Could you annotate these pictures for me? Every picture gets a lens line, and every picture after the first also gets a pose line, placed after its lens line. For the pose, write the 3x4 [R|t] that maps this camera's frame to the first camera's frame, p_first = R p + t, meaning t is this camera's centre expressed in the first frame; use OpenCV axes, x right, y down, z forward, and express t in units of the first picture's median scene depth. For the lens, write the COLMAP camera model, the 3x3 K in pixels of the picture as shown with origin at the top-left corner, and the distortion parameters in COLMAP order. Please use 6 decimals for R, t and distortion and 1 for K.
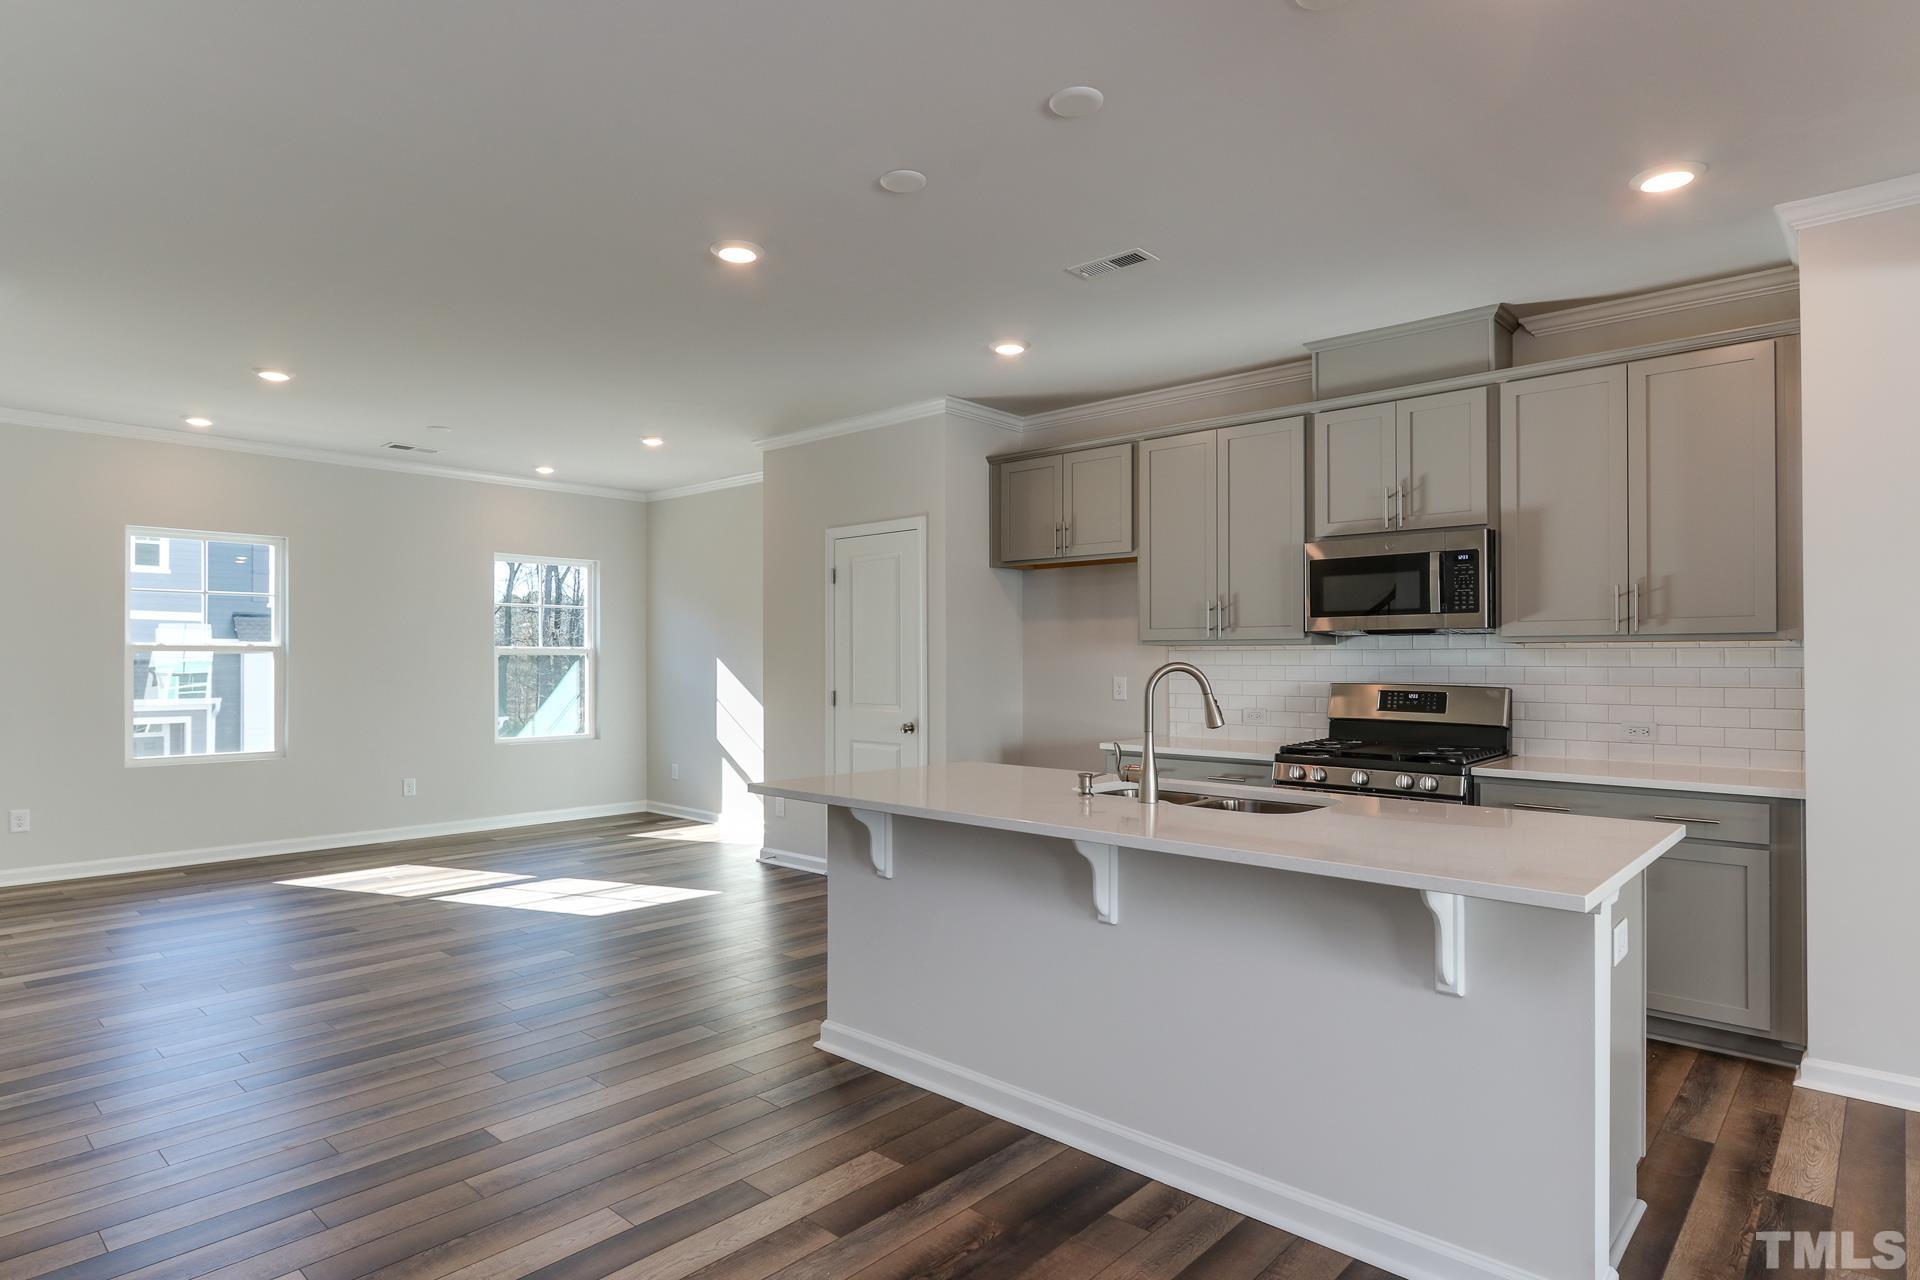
lens RADIAL K [[1037.7, 0, 932.6], [0, 1037.7, 648.3], [0, 0, 1]] dist [-0.011490, 0.004816]
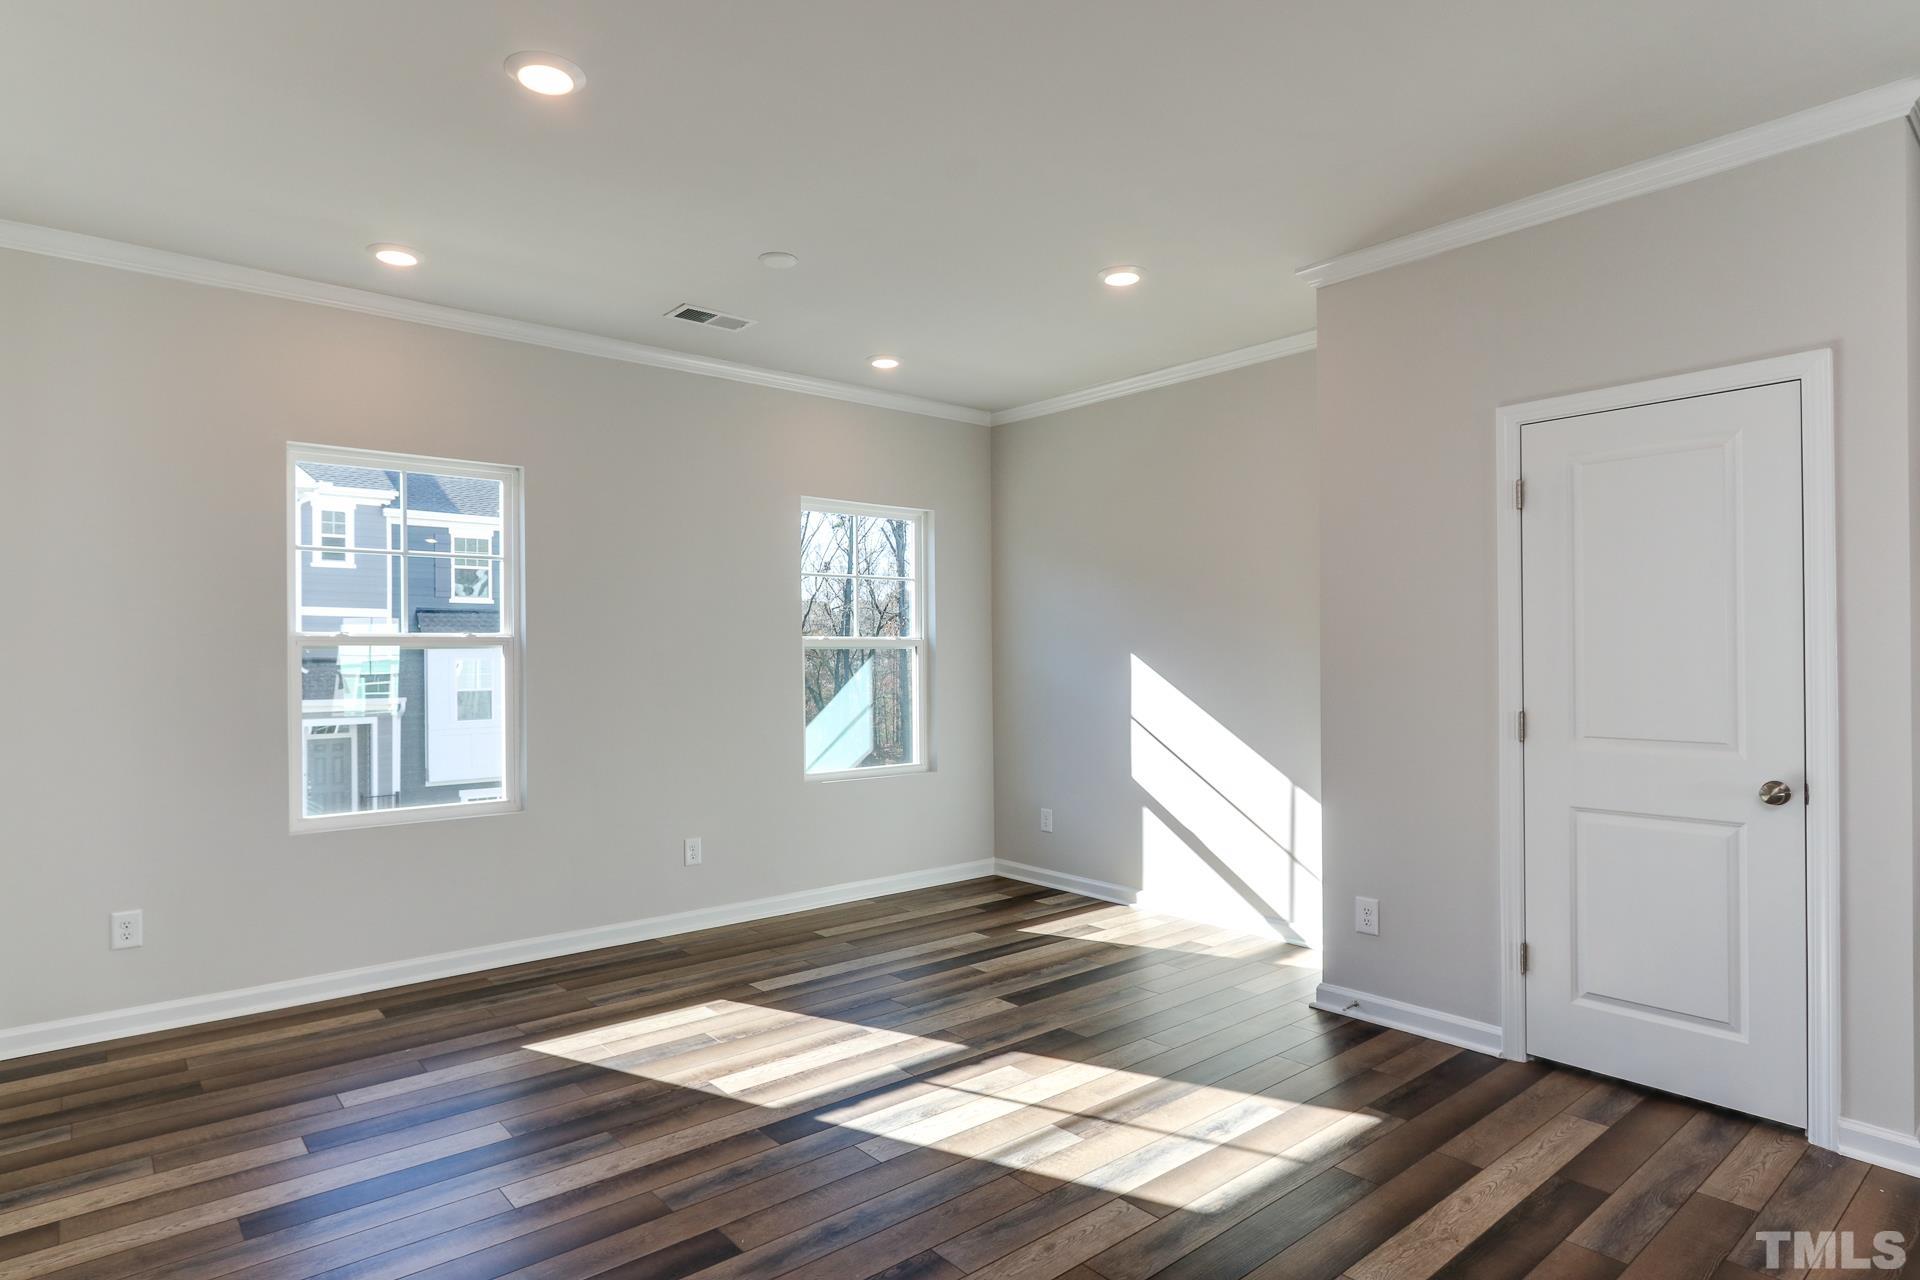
lens RADIAL K [[1037.7, 0, 928.1], [0, 1037.7, 650.8], [0, 0, 1]] dist [-0.011490, 0.004816]
pose [[0.991334, -0.005773, -0.131241, -0.353313], [0.006765, 0.999952, 0.007115, 0.004189], [0.131193, -0.007941, 0.991325, 0.480898]]
